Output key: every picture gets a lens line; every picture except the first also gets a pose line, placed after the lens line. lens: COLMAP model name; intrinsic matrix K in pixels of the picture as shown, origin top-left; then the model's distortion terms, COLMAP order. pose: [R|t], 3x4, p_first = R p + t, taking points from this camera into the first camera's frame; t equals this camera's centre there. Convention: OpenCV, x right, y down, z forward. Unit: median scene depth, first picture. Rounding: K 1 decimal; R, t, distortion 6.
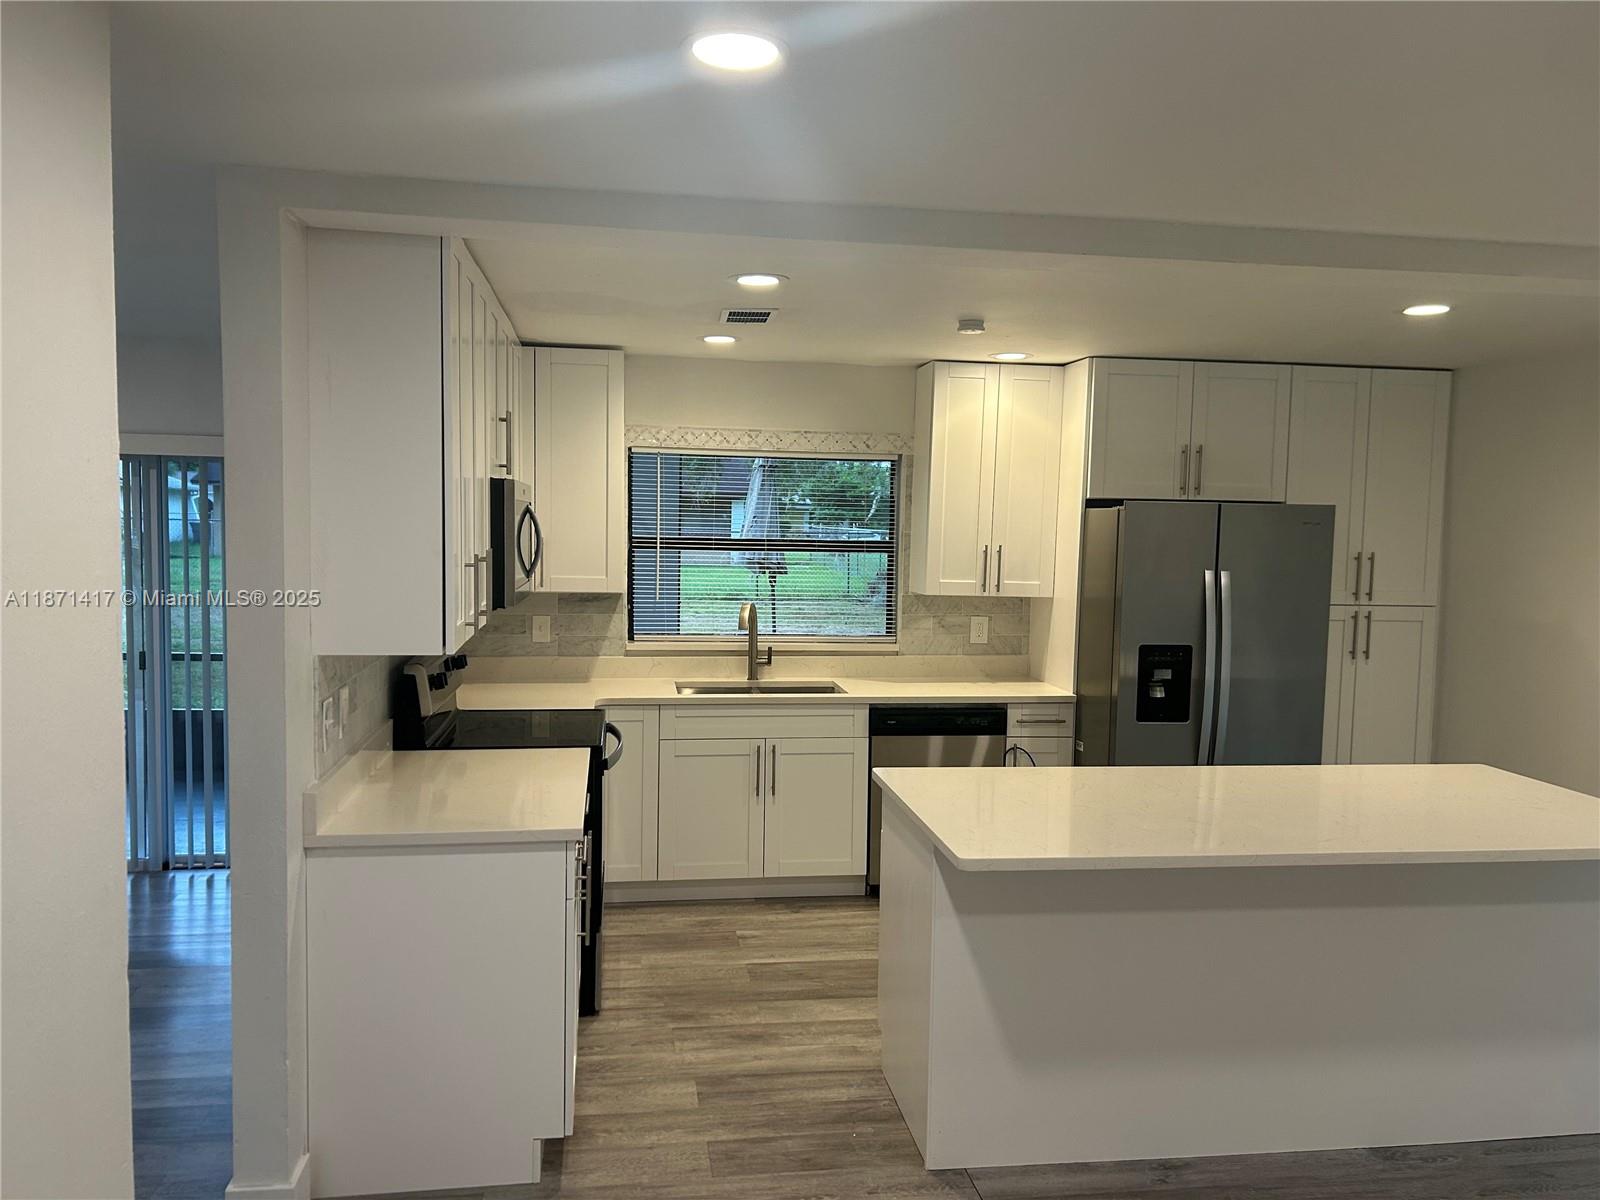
lens RADIAL K [[1205.4, 0, 794.9], [0, 1205.4, 607.0], [0, 0, 1]] dist [0.052676, -0.051839]
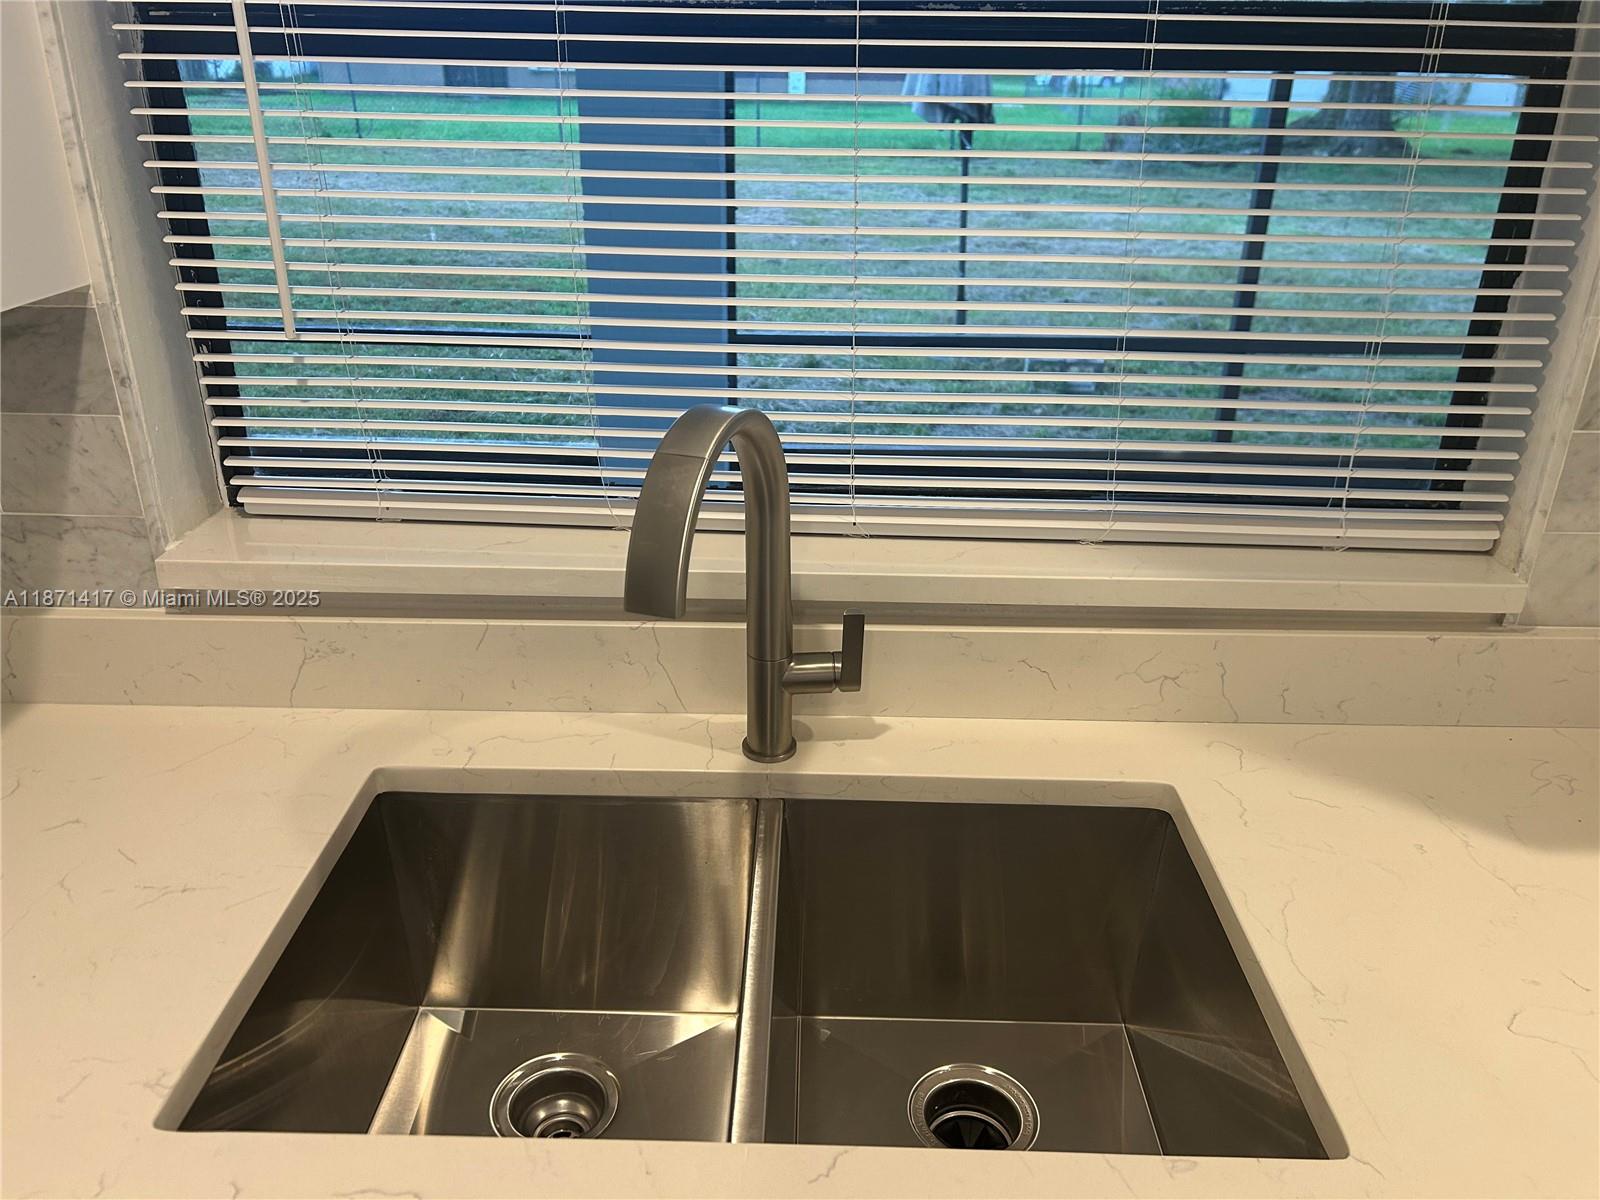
lens RADIAL K [[1205.4, 0, 794.9], [0, 1205.4, 607.0], [0, 0, 1]] dist [0.052676, -0.051839]
pose [[0.986911, 0.058498, -0.150279, -0.000971], [-0.004592, 0.941704, 0.336411, -0.033431], [0.161198, -0.331318, 0.929647, 0.855171]]
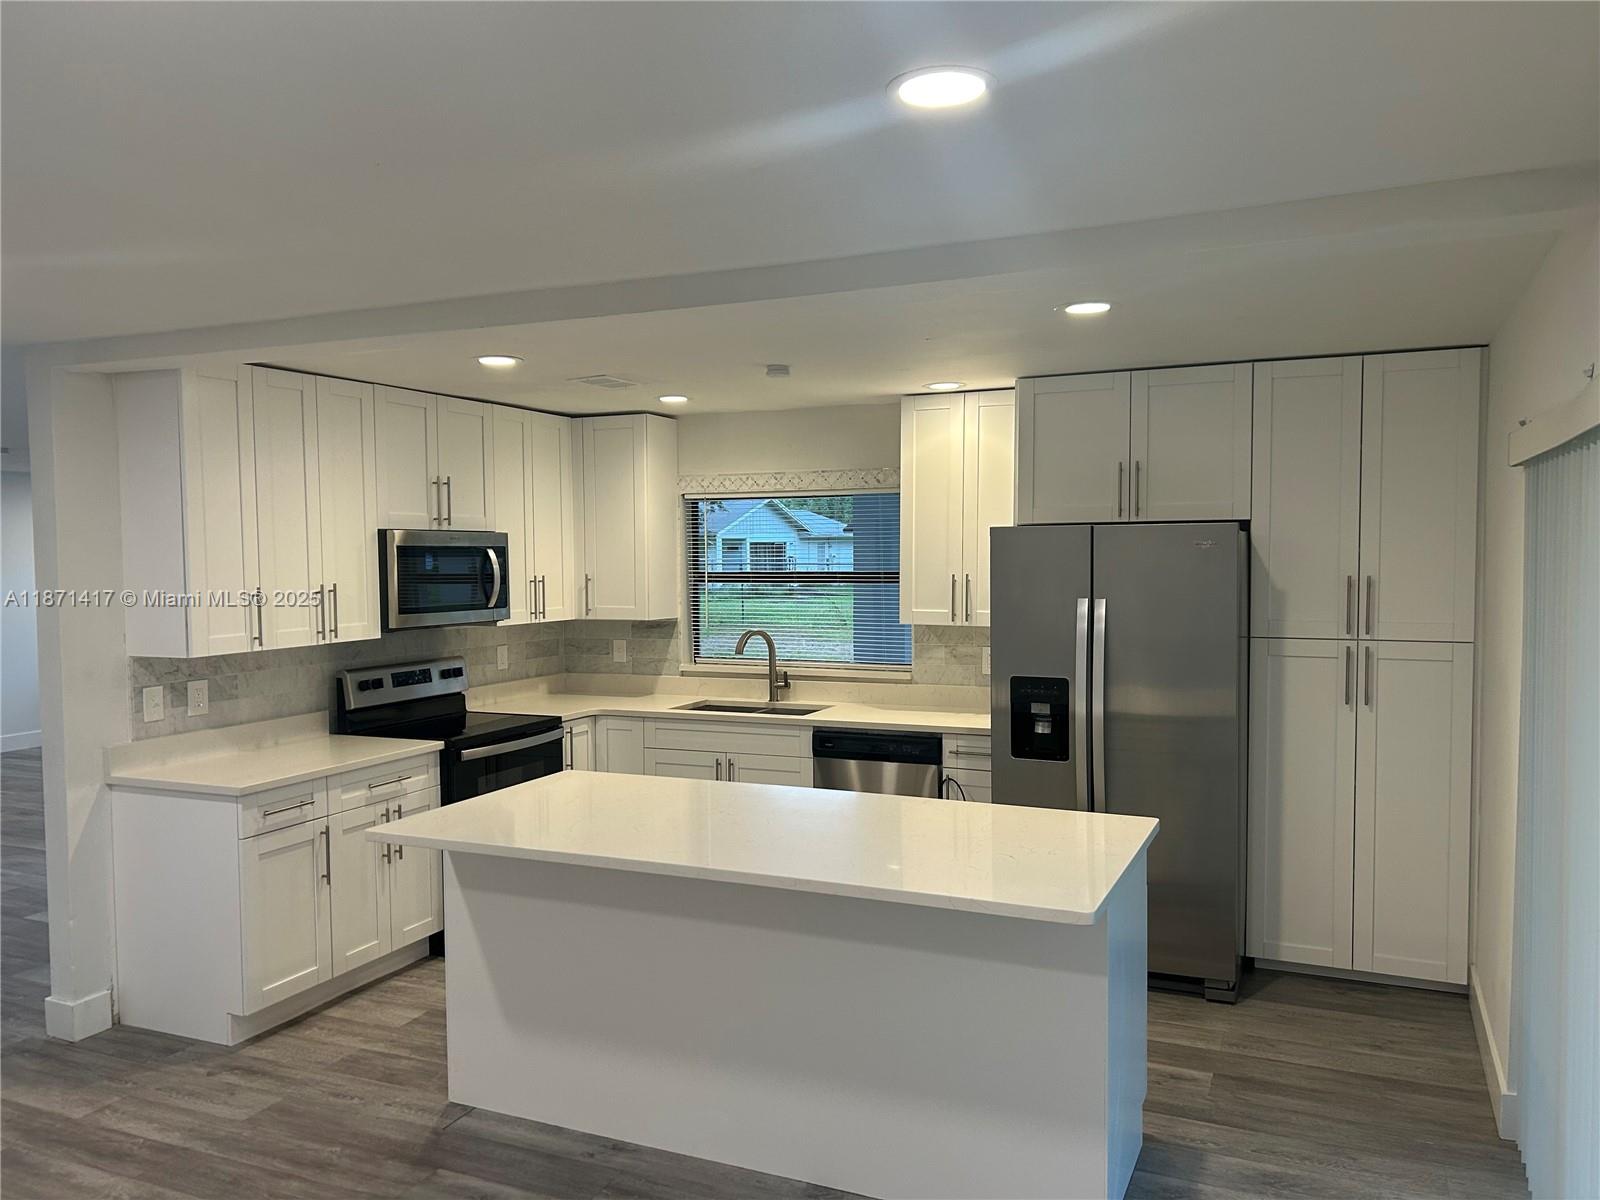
lens RADIAL K [[1215.6, 0, 800.0], [0, 1215.6, 600.0], [0, 0, 1]] dist [0.063660, -0.064603]
pose [[0.841560, -0.004911, -0.540142, 0.605409], [-0.013785, 0.999438, -0.030563, 0.002354], [0.539988, 0.033167, 0.841019, 0.089846]]
